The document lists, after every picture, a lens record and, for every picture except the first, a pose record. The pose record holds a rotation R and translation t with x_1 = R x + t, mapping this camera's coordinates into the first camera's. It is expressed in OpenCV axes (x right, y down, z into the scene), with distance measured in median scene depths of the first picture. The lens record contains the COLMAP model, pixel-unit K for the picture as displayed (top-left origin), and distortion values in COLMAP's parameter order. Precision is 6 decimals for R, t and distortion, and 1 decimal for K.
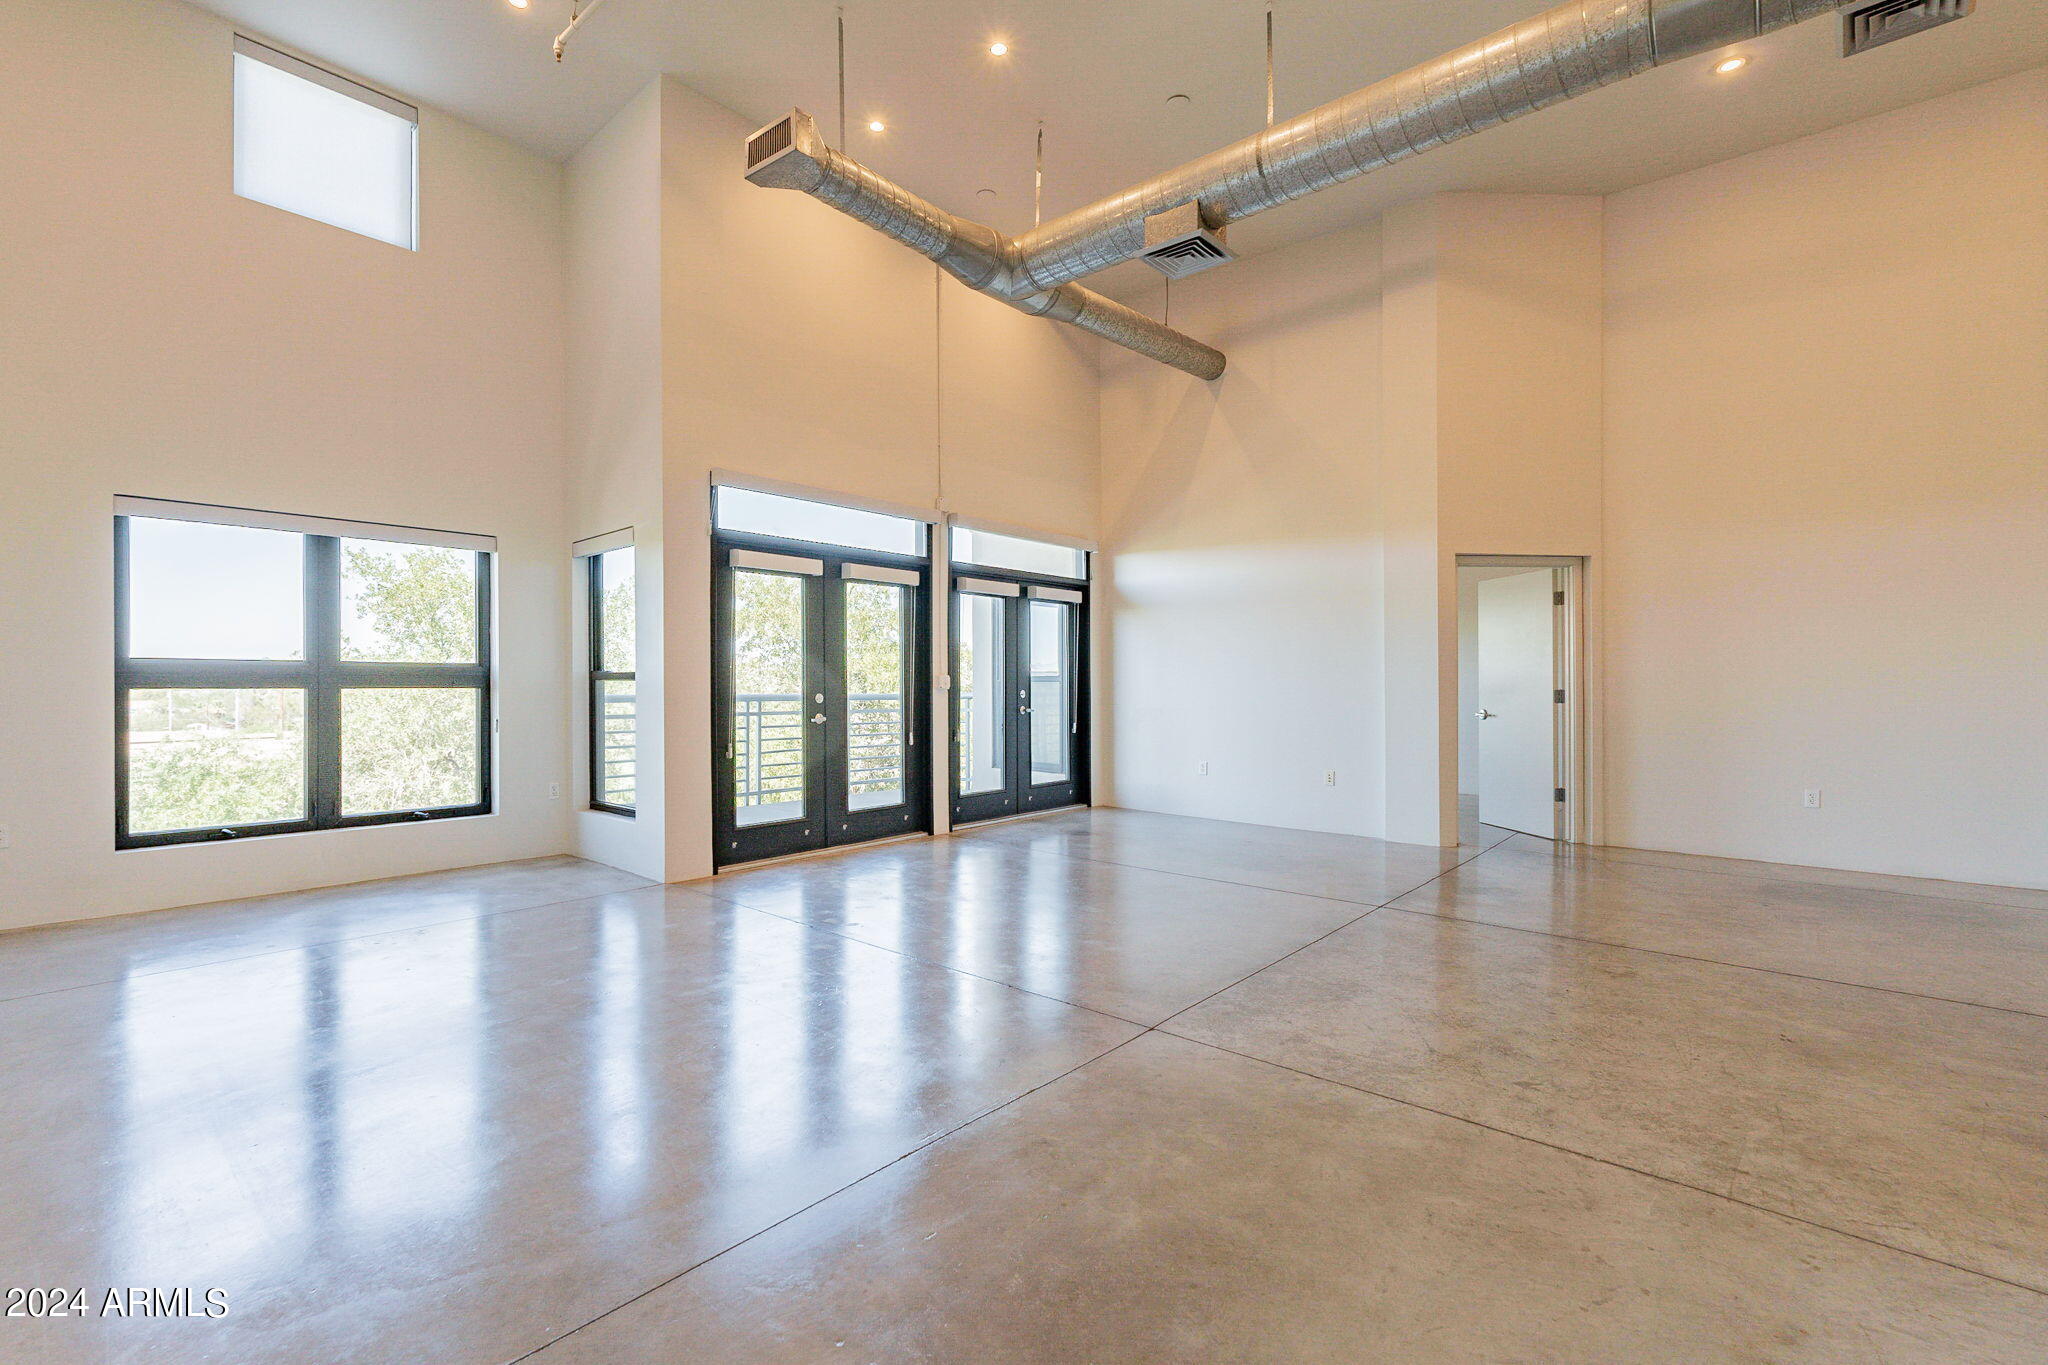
lens RADIAL K [[924.2, 0, 1028.3], [0, 924.2, 693.2], [0, 0, 1]] dist [-0.014897, -0.000073]
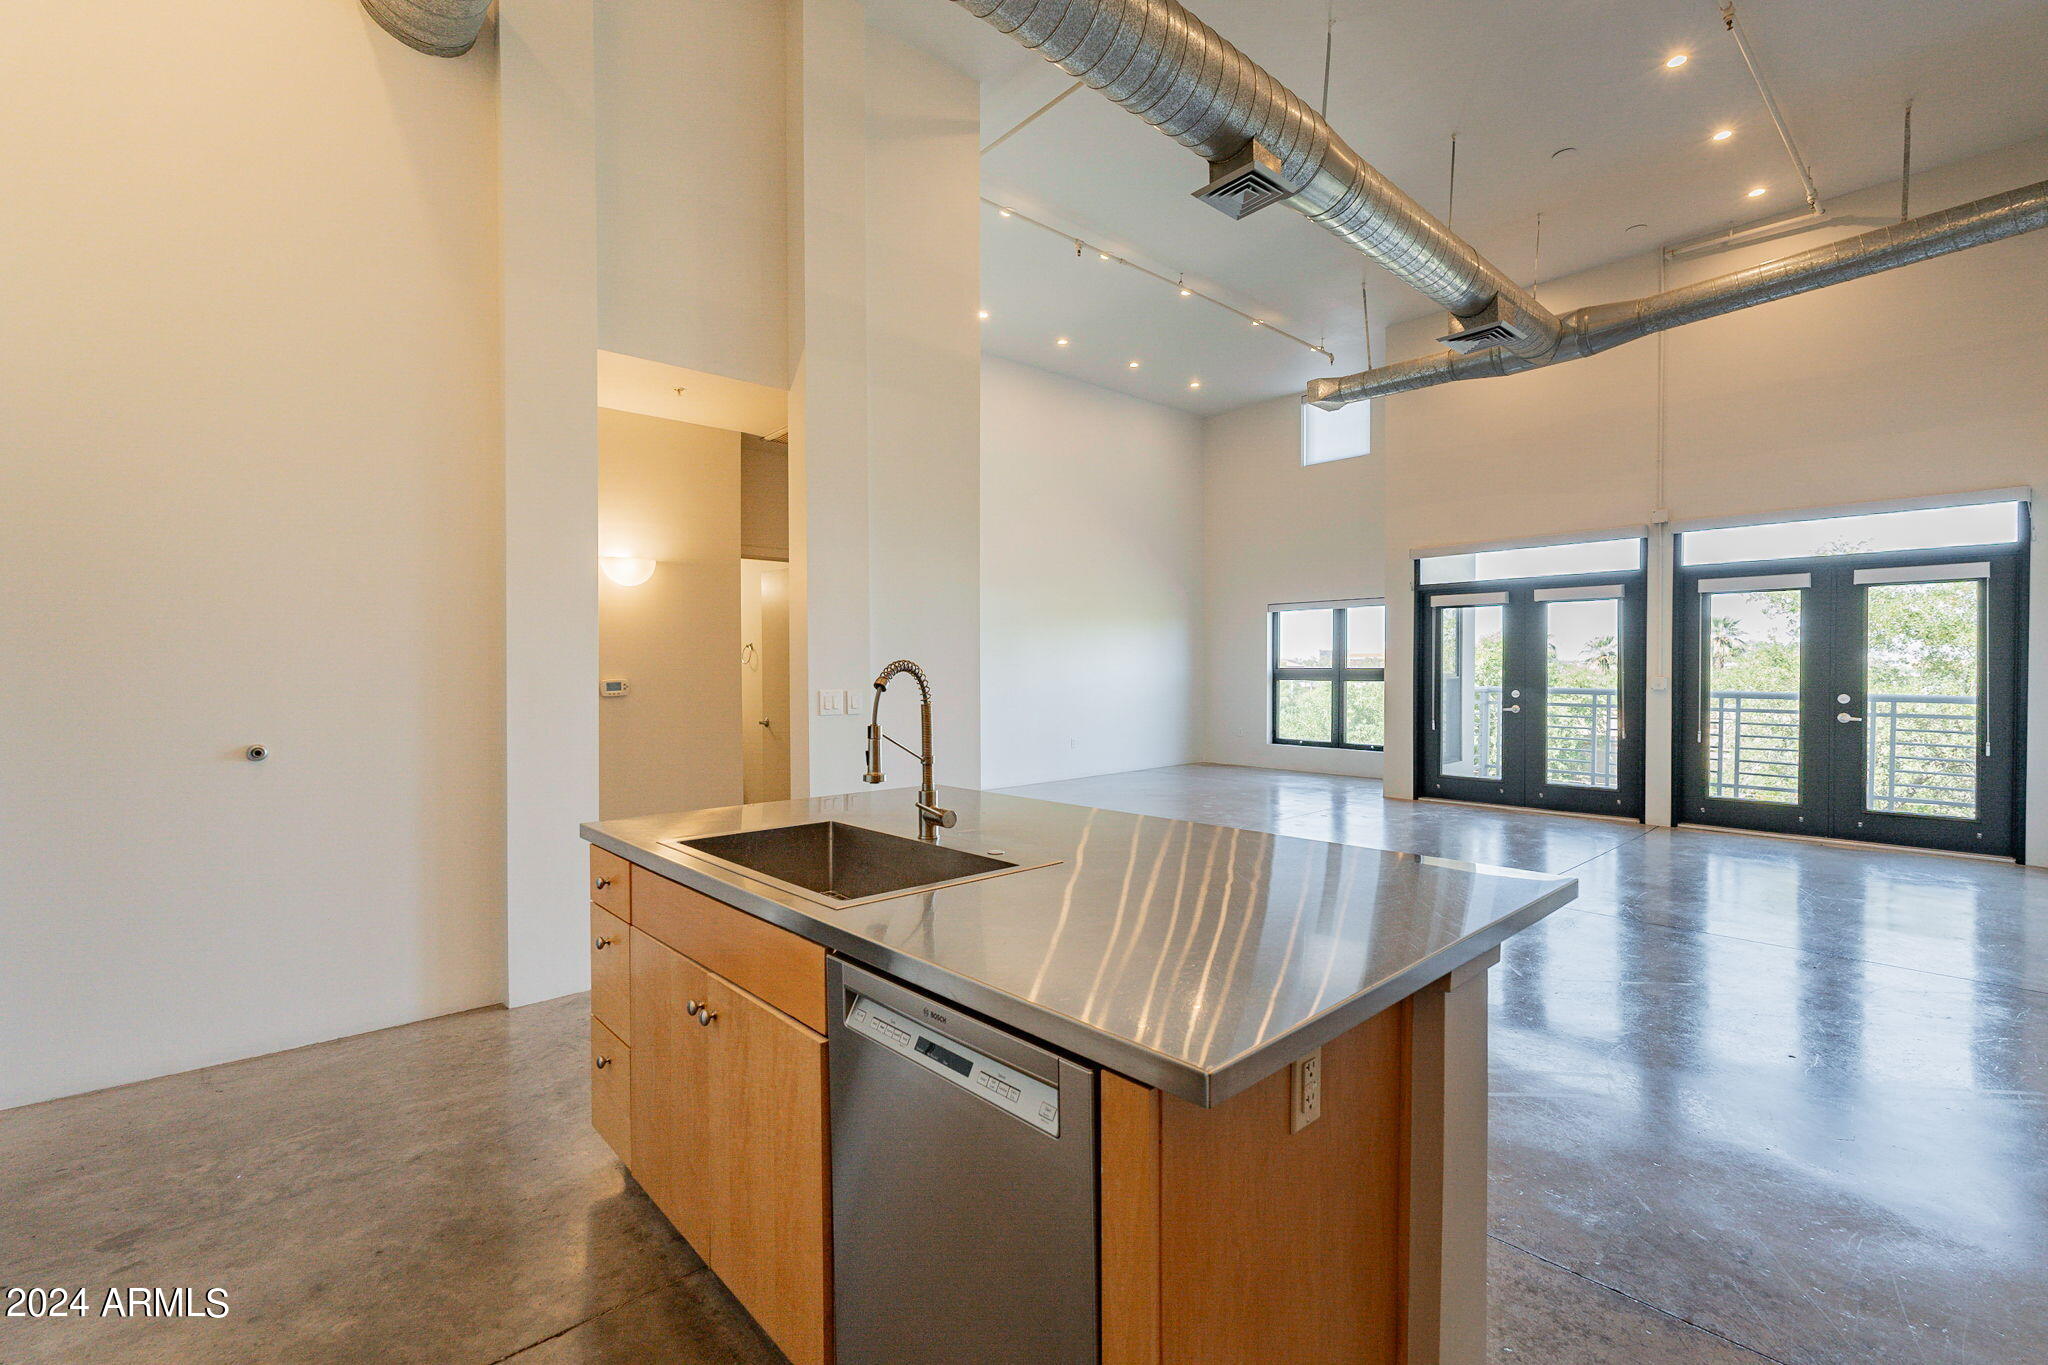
lens RADIAL K [[907.9, 0, 1022.3], [0, 907.9, 674.9], [0, 0, 1]] dist [-0.004686, 0.000357]
pose [[-0.125729, 0.008506, -0.992028, 0.977263], [-0.012846, 0.999865, 0.010201, -0.021306], [0.991981, 0.014026, -0.125603, 0.379654]]
